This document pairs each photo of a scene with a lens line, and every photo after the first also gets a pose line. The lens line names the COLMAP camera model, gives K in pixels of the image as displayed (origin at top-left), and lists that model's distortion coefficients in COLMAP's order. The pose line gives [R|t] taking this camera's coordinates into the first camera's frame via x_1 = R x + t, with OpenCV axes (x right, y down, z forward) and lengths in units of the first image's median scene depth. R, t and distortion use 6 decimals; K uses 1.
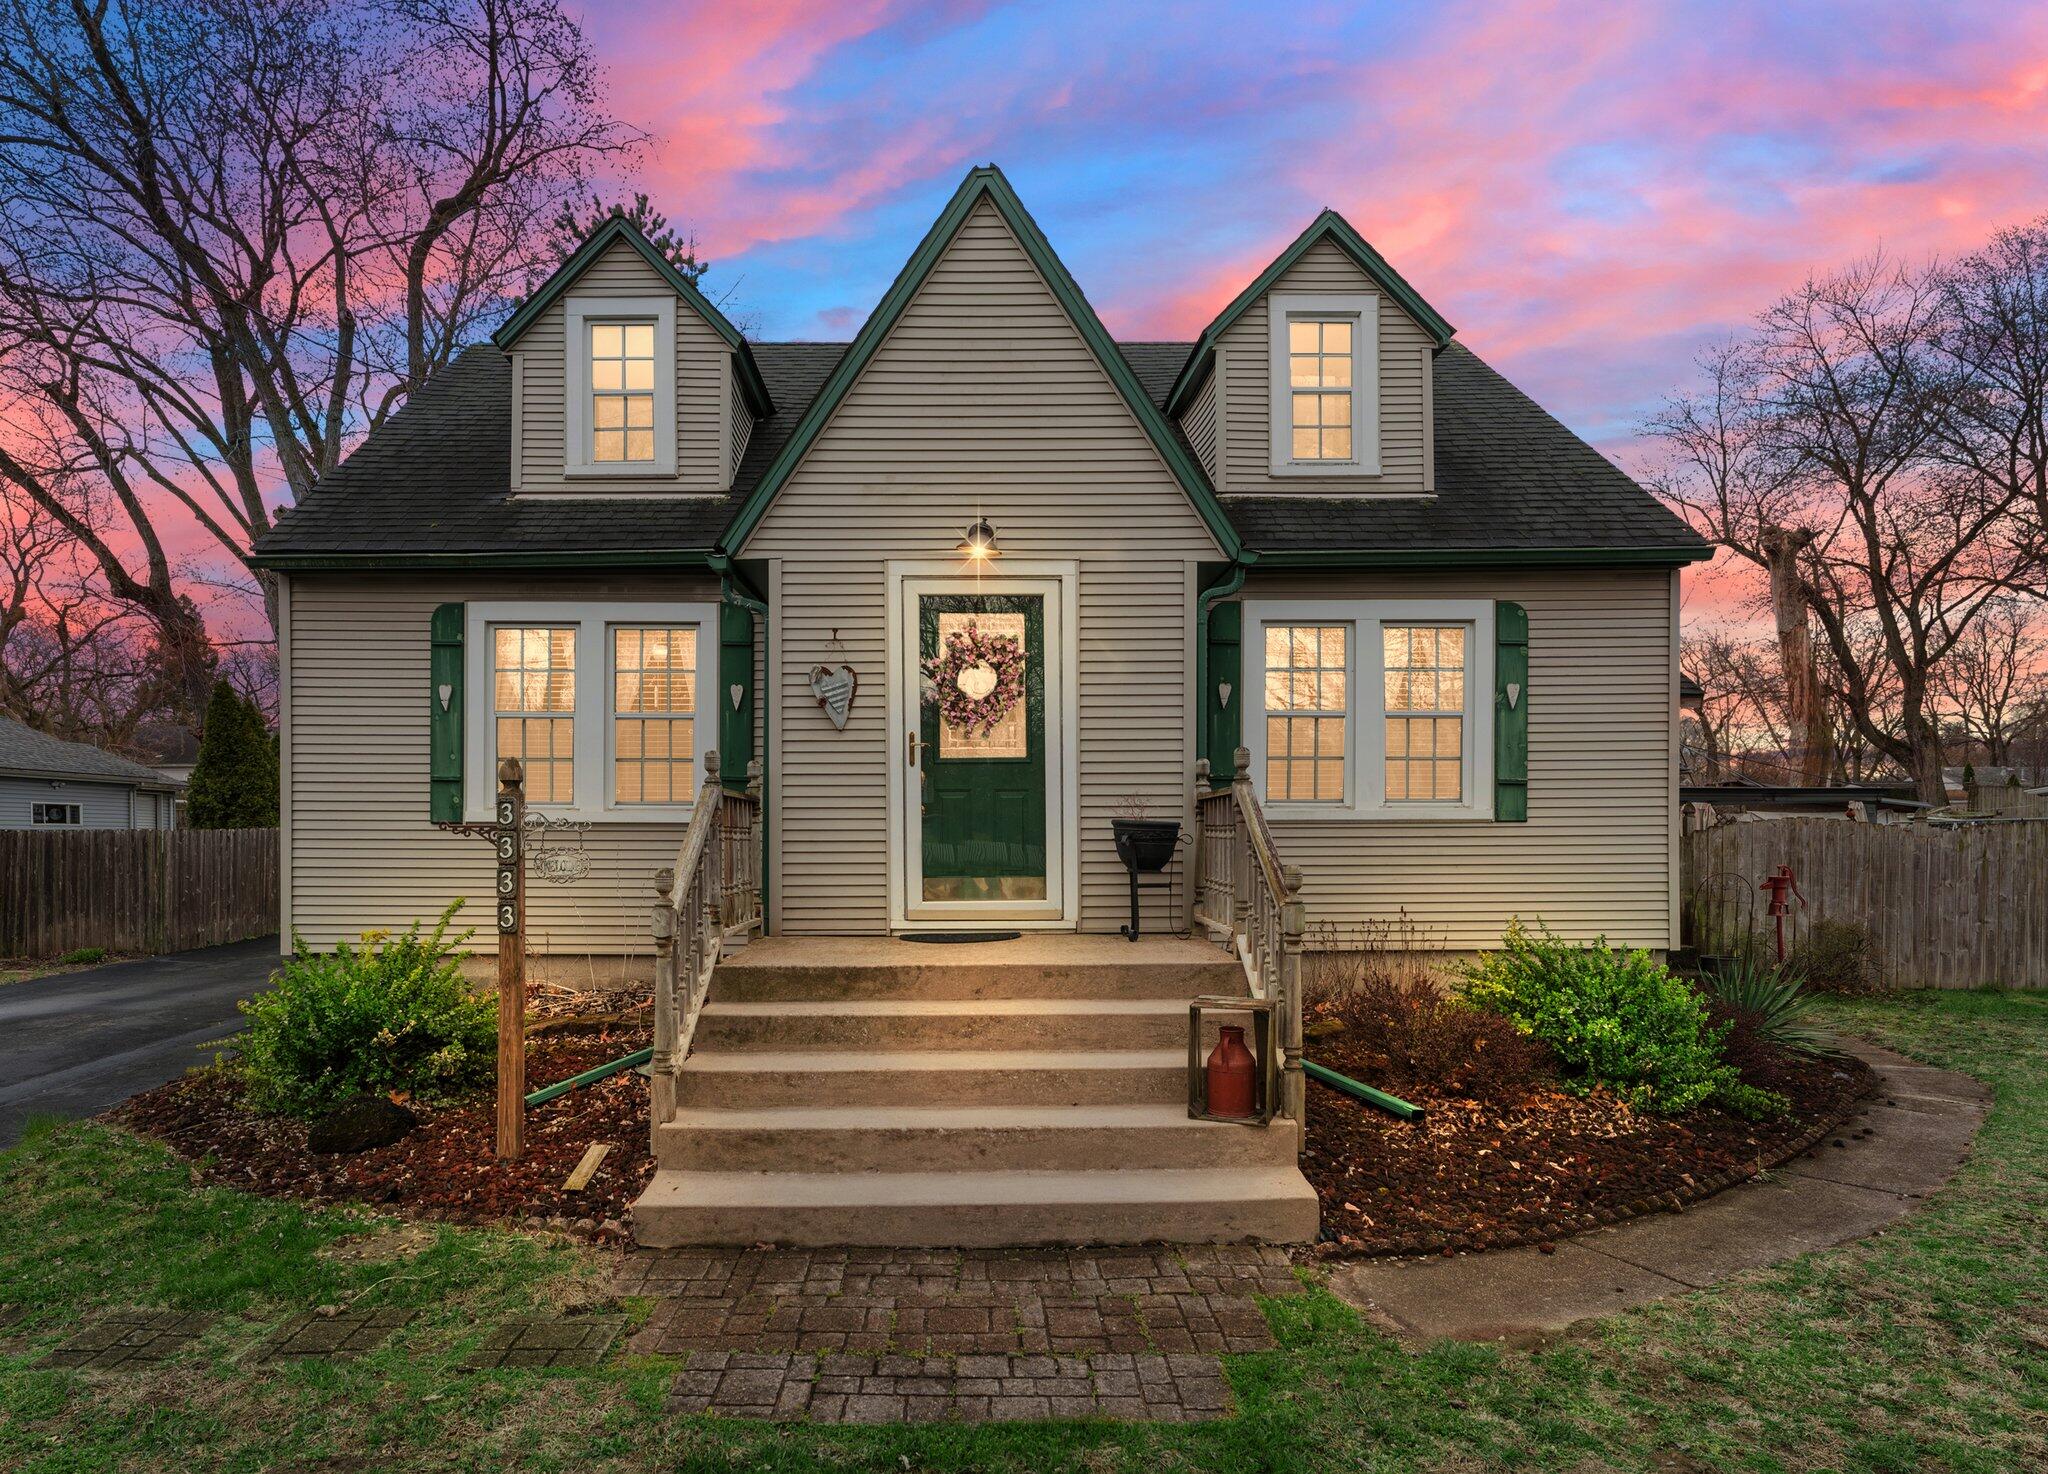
lens RADIAL K [[1137.6, 0, 1024.0], [0, 1137.6, 838.4], [0, 0, 1]] dist [-0.001954, -0.000281]
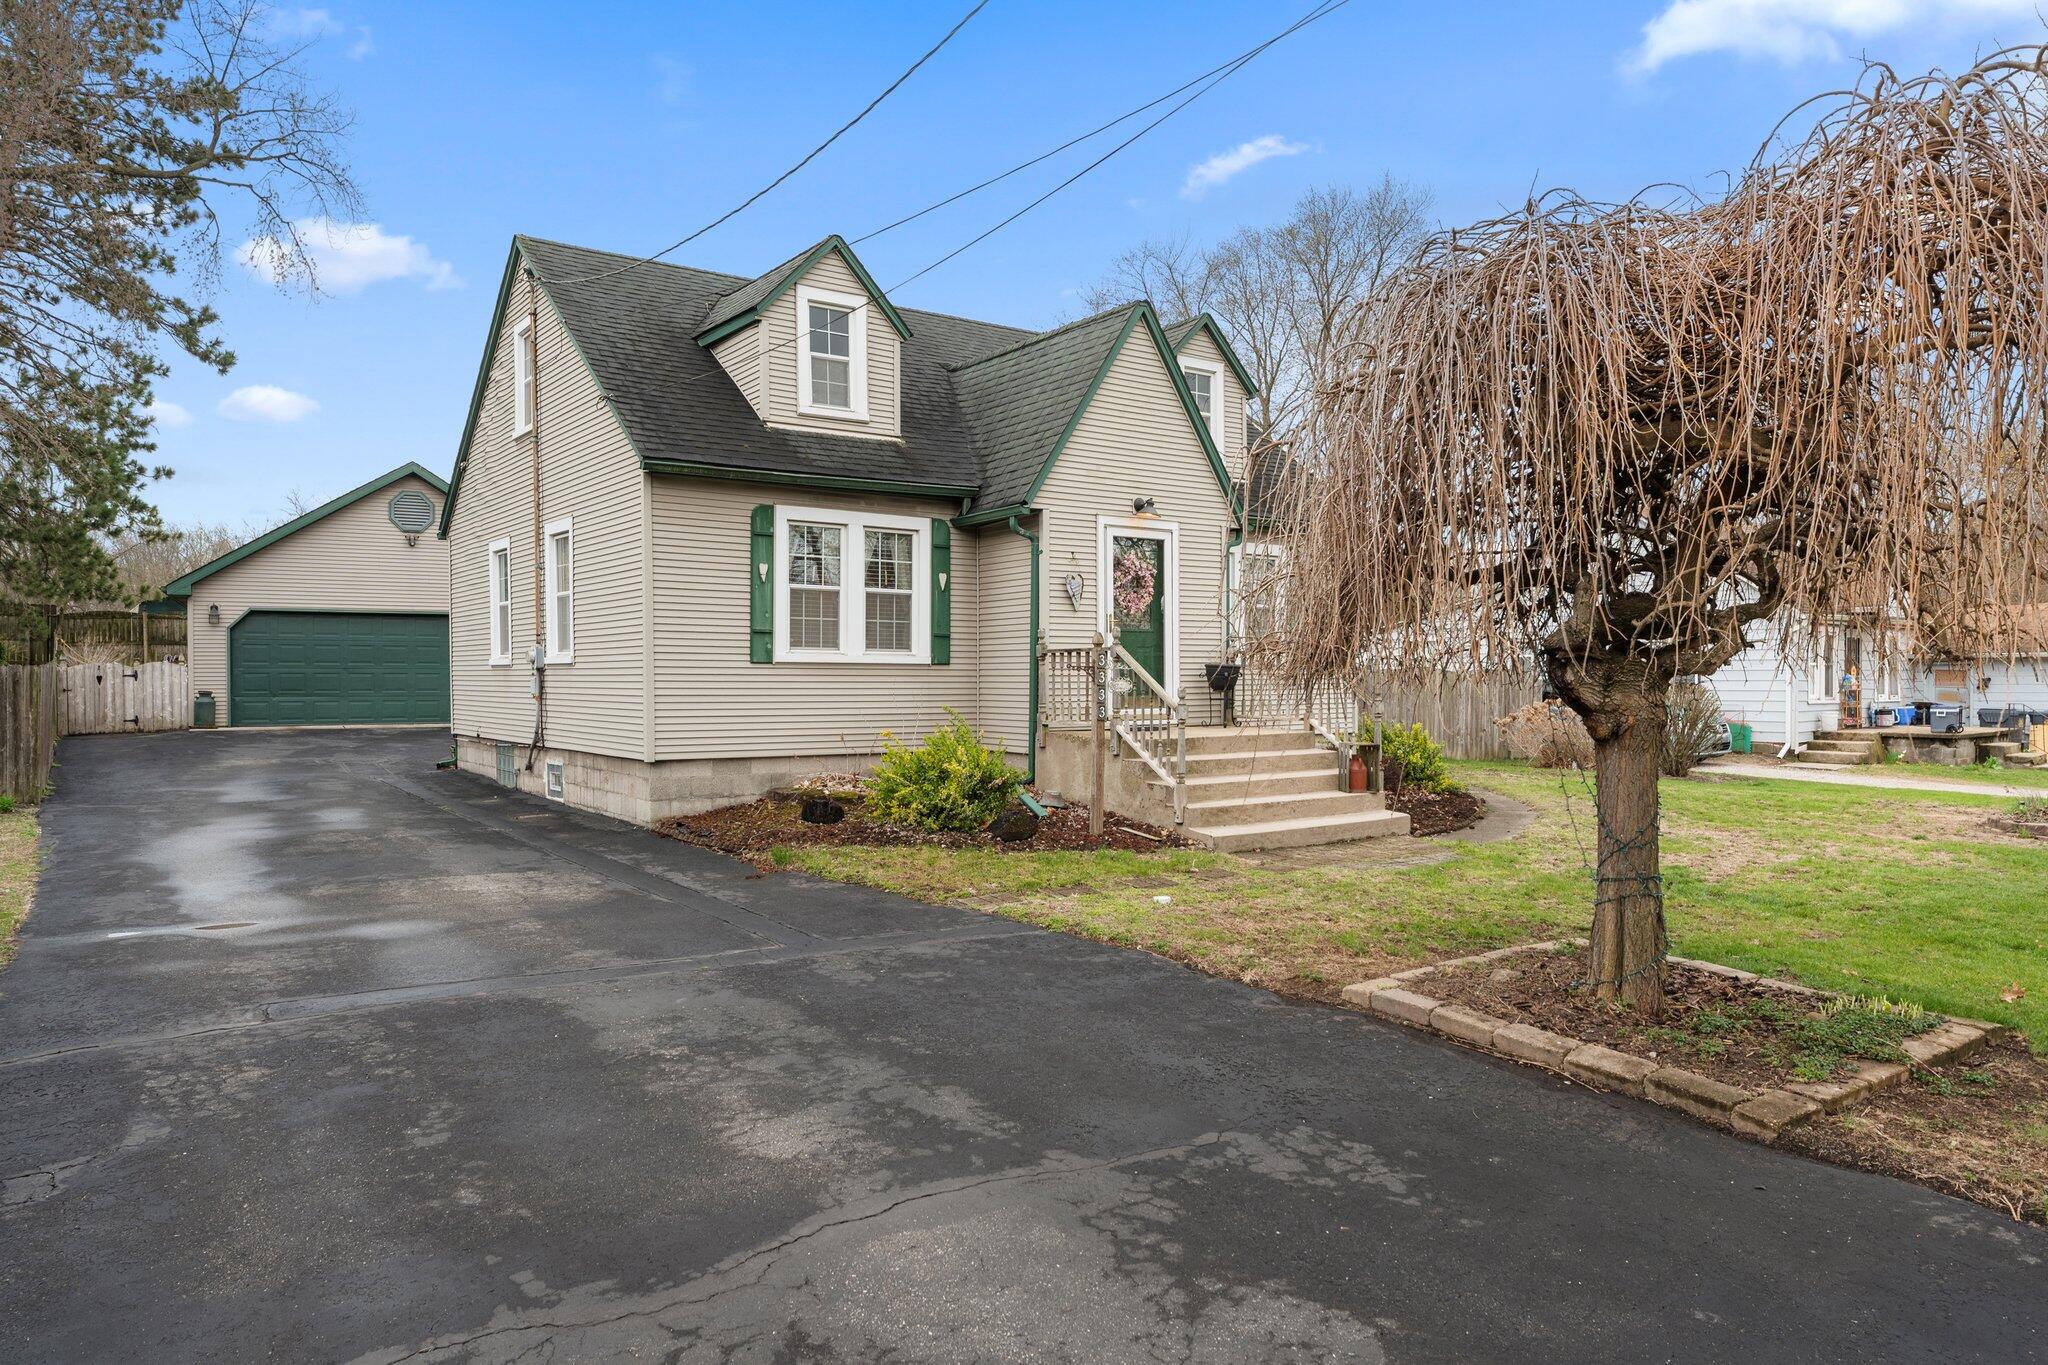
lens RADIAL K [[1268.8, 0, 1024.0], [0, 1268.8, 682.5], [0, 0, 1]] dist [0.004750, 0.000948]
pose [[0.825218, -0.000127, 0.564814, -1.119459], [0.000467, 1.000000, -0.000458, 0.011650], [-0.564814, 0.000642, 0.825218, -0.461877]]
